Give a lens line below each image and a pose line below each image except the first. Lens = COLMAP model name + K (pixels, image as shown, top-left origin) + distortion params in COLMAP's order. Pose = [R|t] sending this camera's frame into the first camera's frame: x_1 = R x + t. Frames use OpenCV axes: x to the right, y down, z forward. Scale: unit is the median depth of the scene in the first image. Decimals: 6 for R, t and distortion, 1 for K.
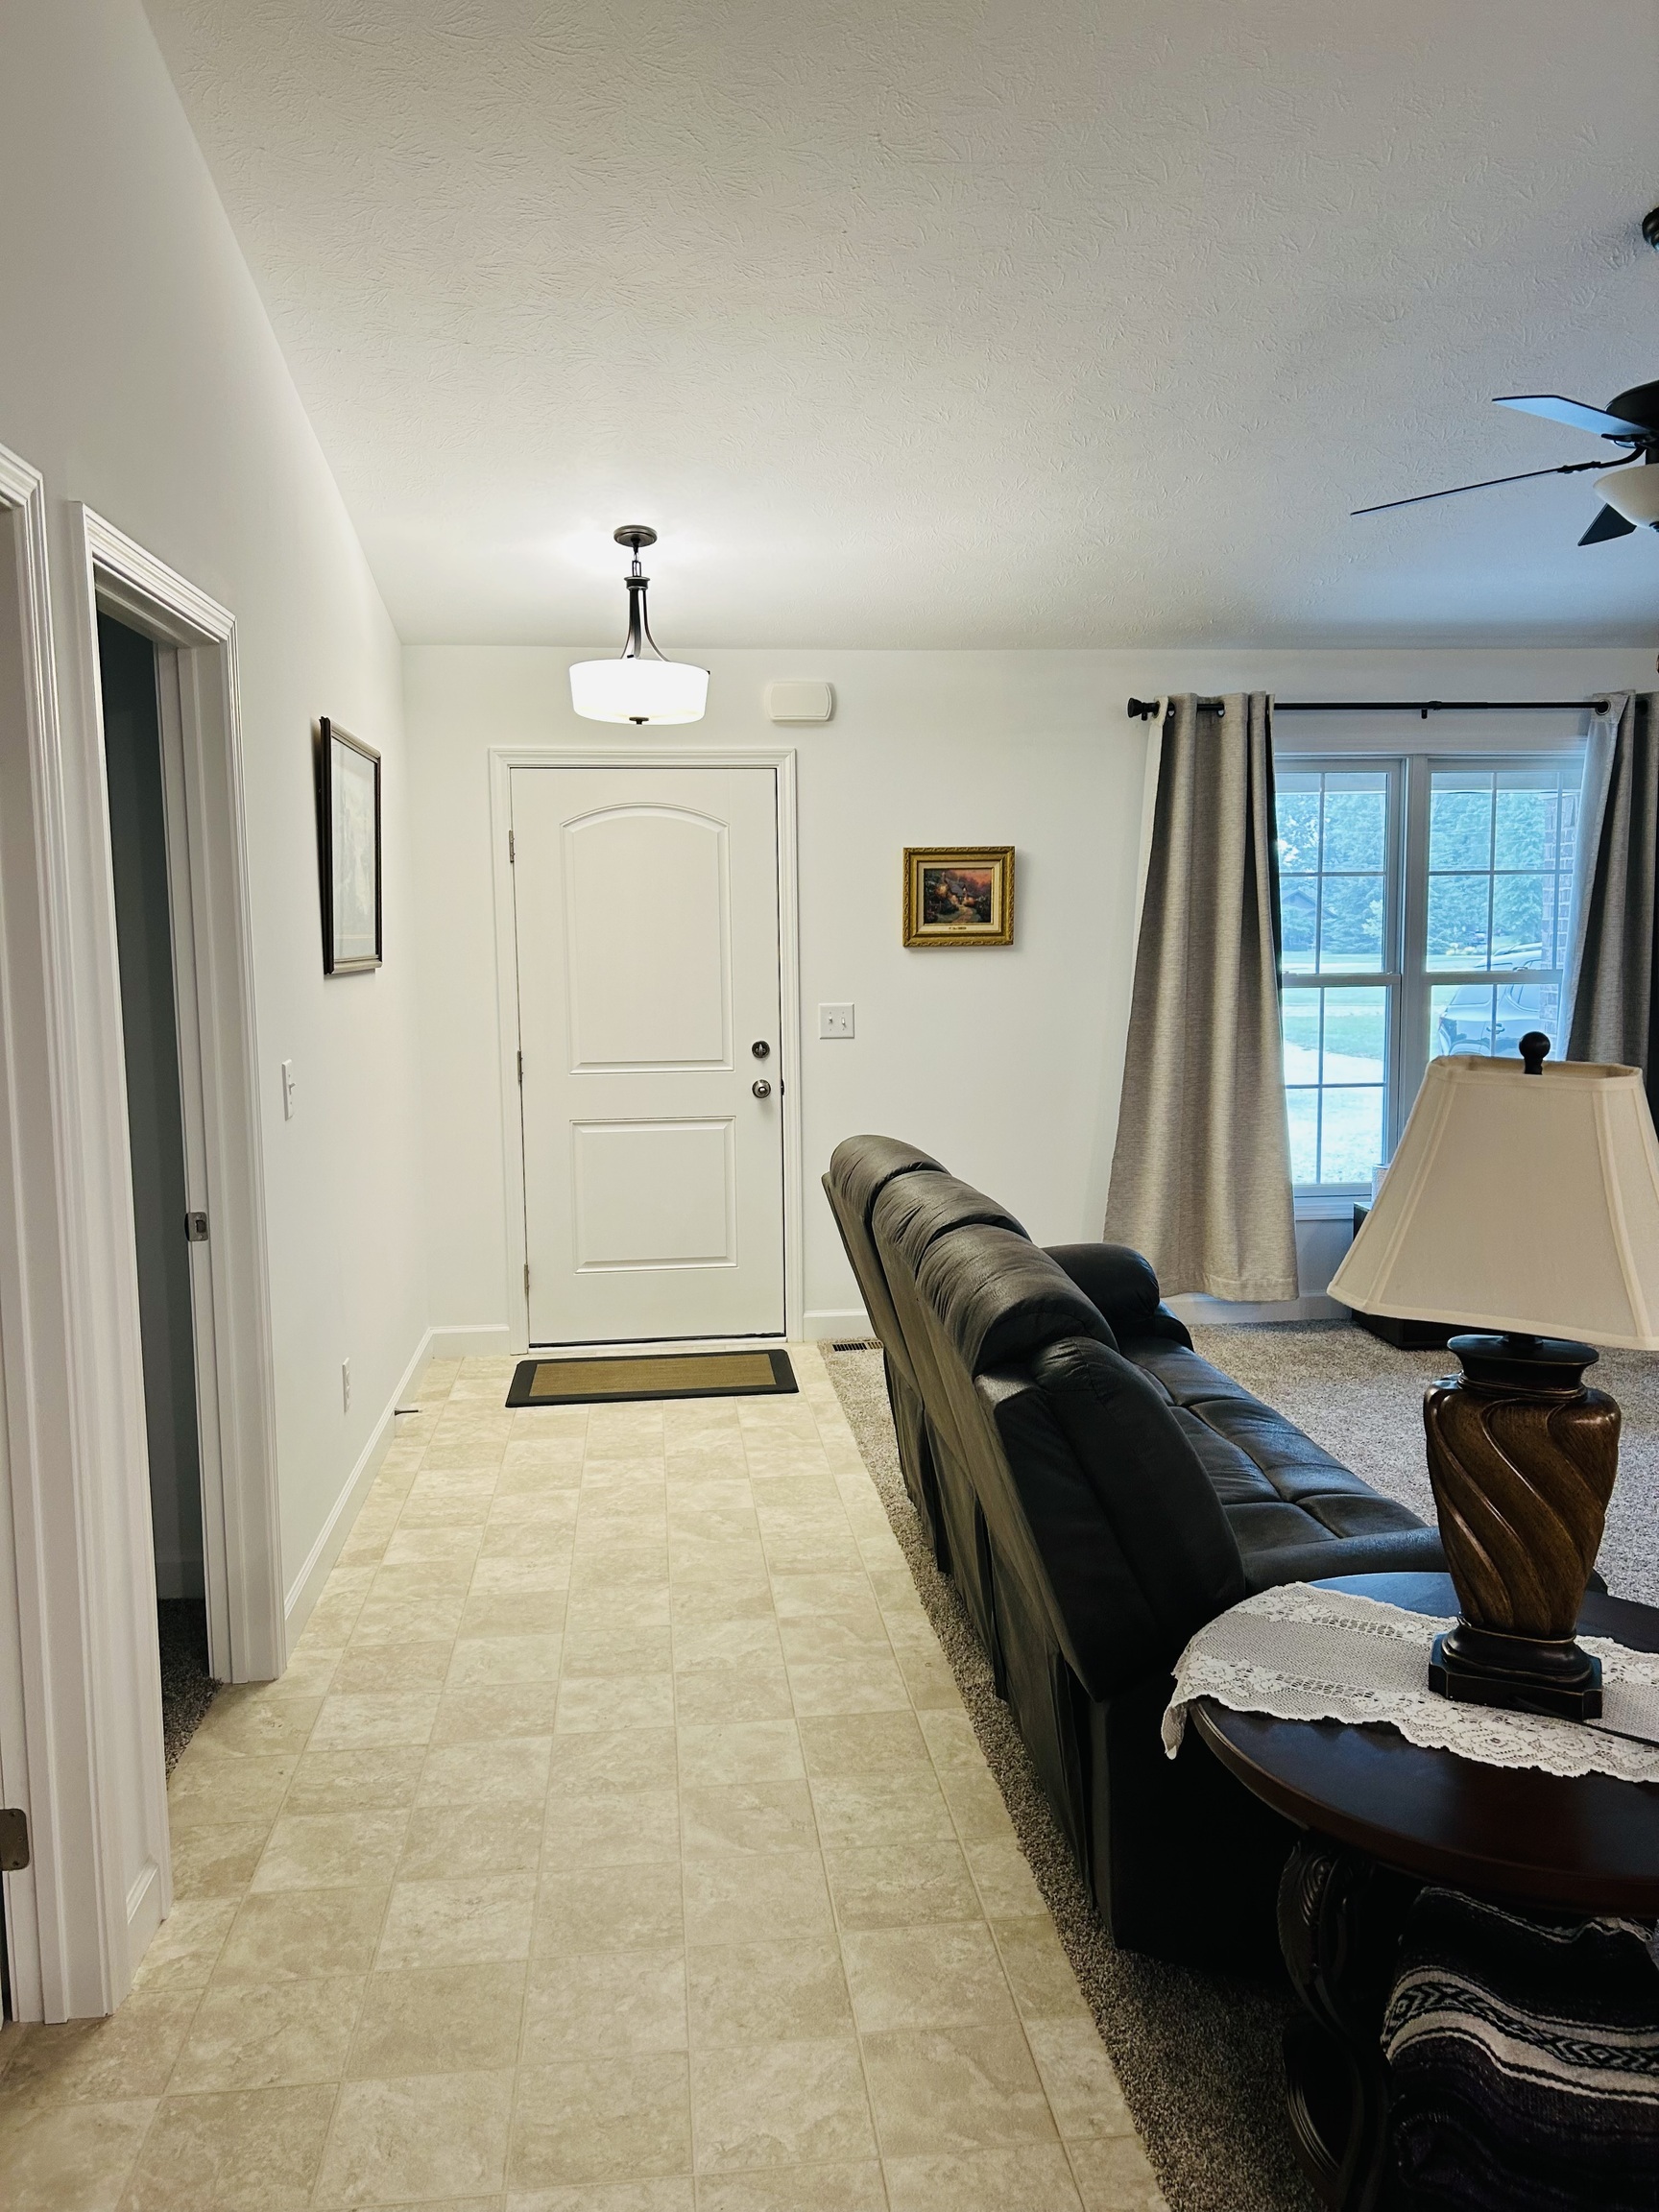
lens RADIAL K [[1660.4, 0, 830.8], [0, 1660.4, 1118.9], [0, 0, 1]] dist [0.040337, -0.026713]
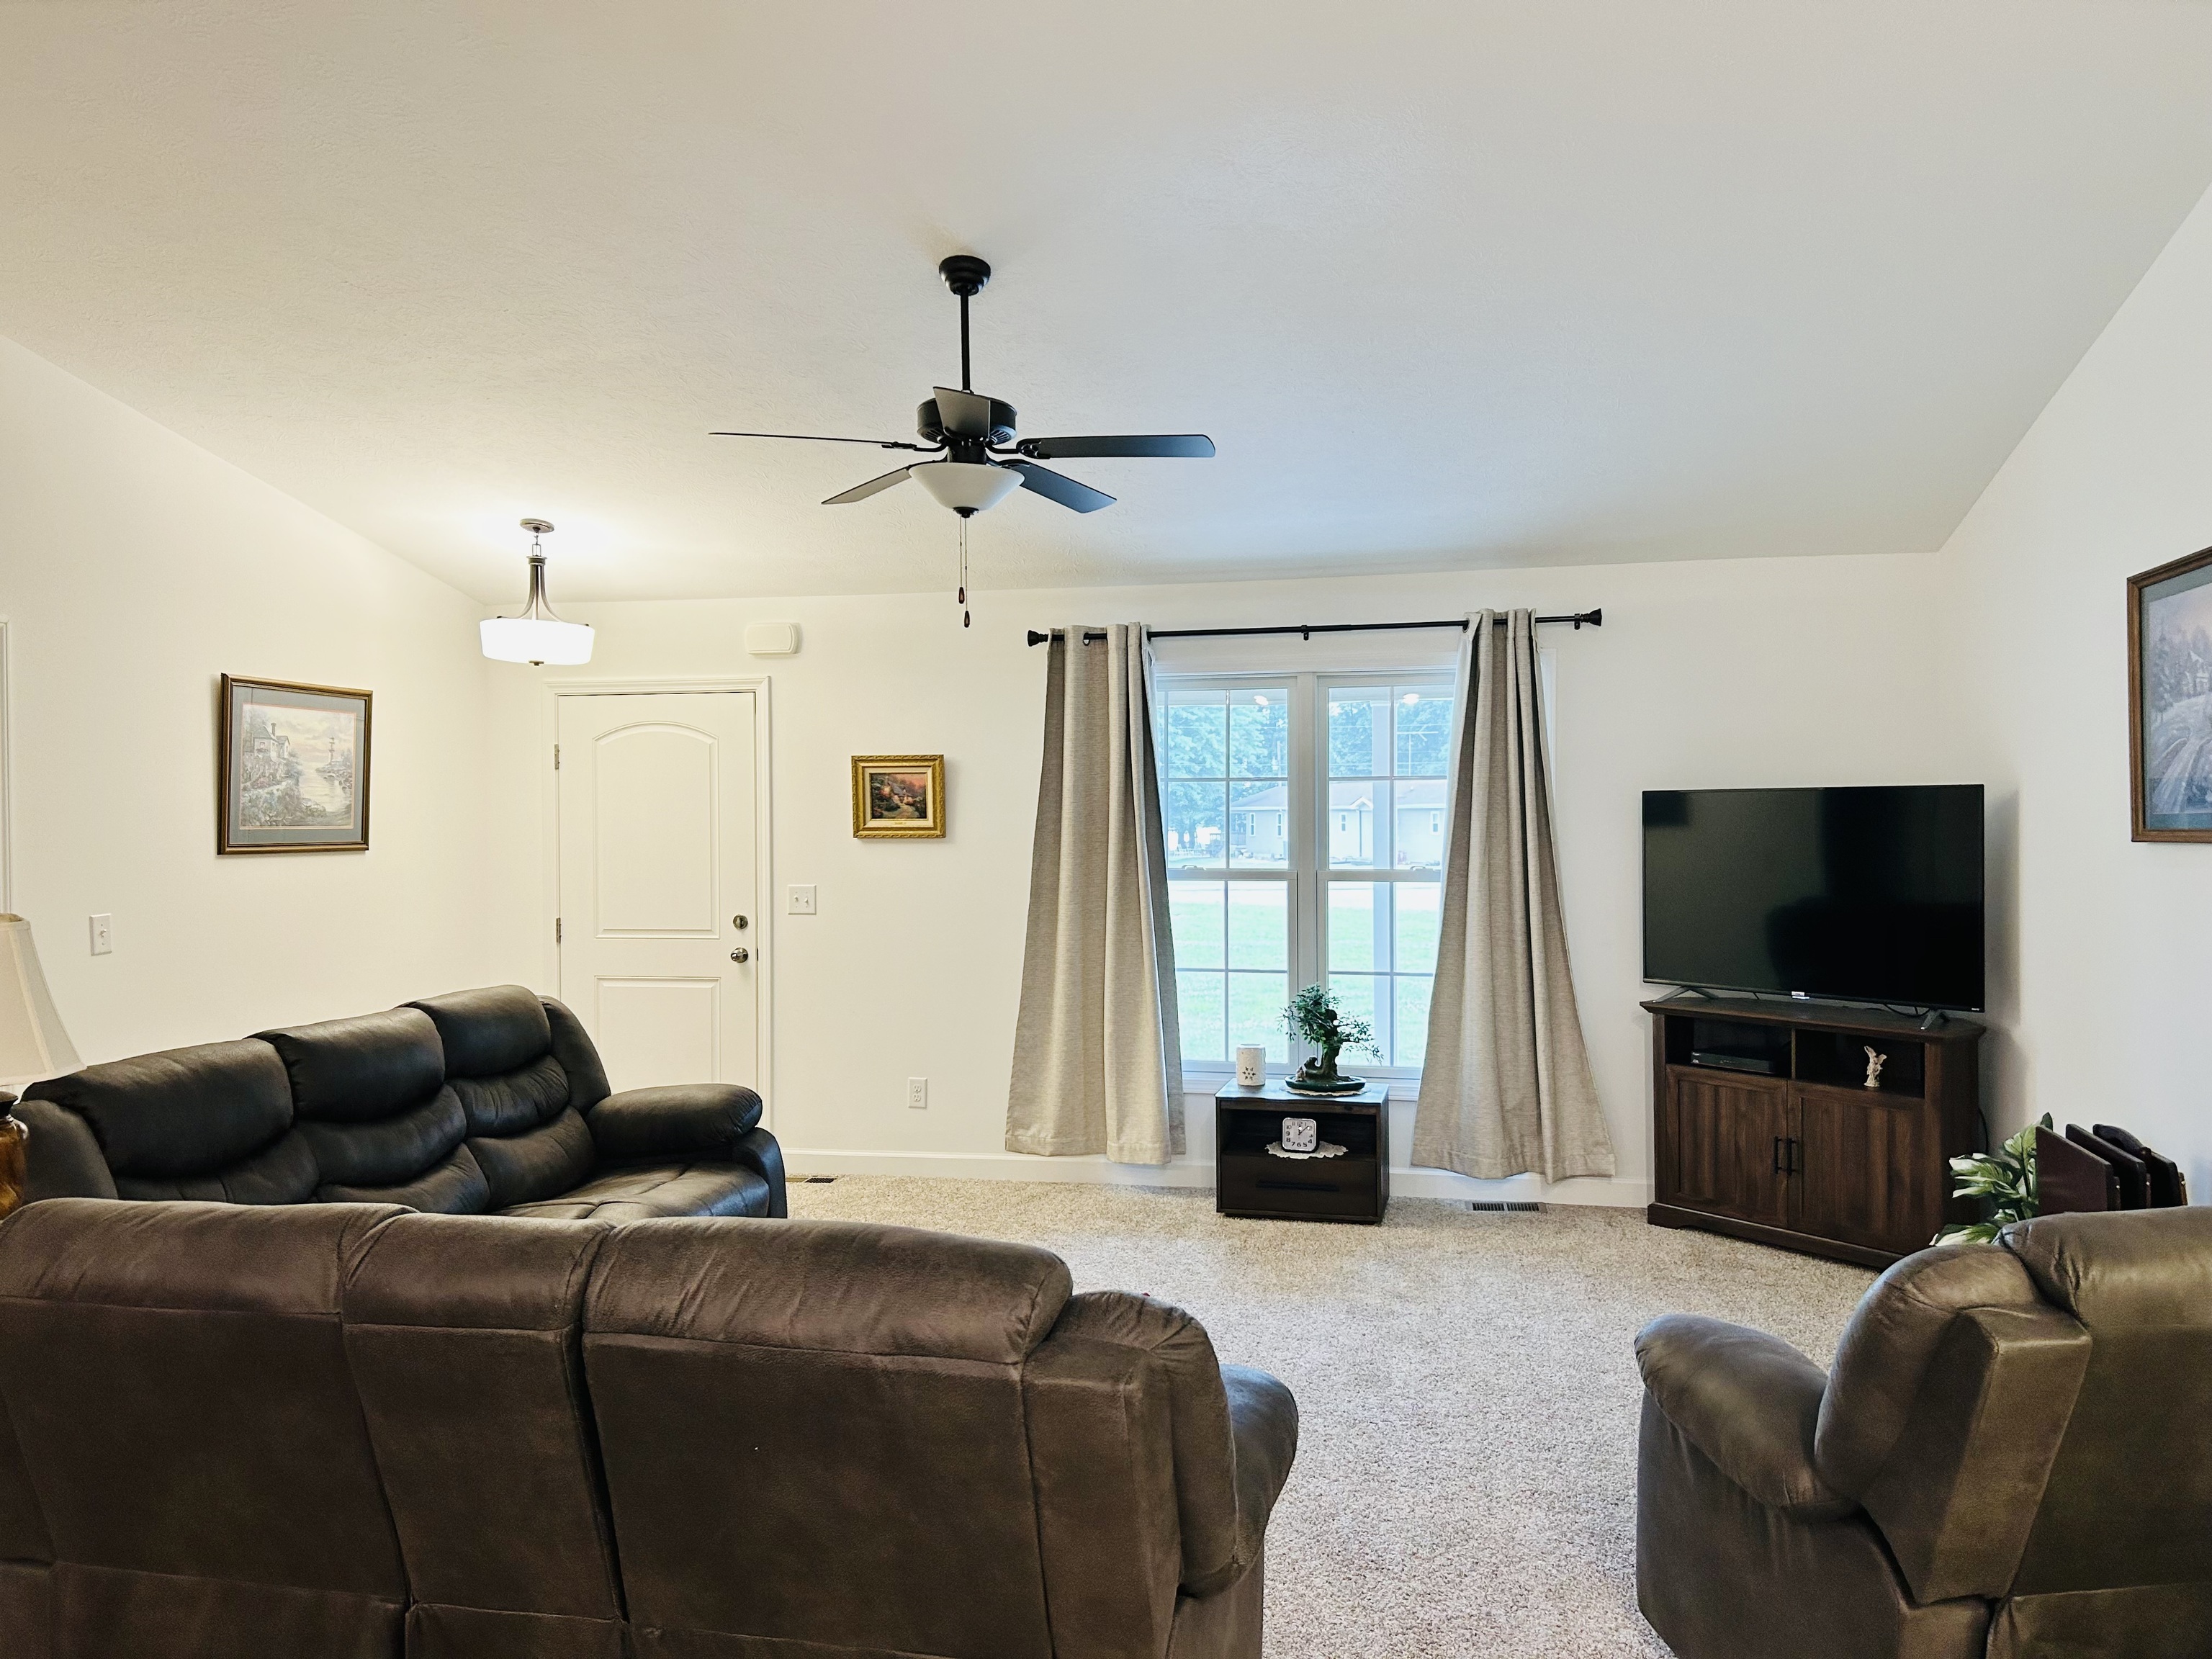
lens RADIAL K [[1660.4, 0, 1099.9], [0, 1660.4, 812.8], [0, 0, 1]] dist [0.040337, -0.026713]
pose [[0.951690, 0.006443, -0.306994, 0.575226], [-0.045304, 0.991784, -0.119630, 0.012337], [0.303702, 0.127758, 0.944163, -0.069664]]
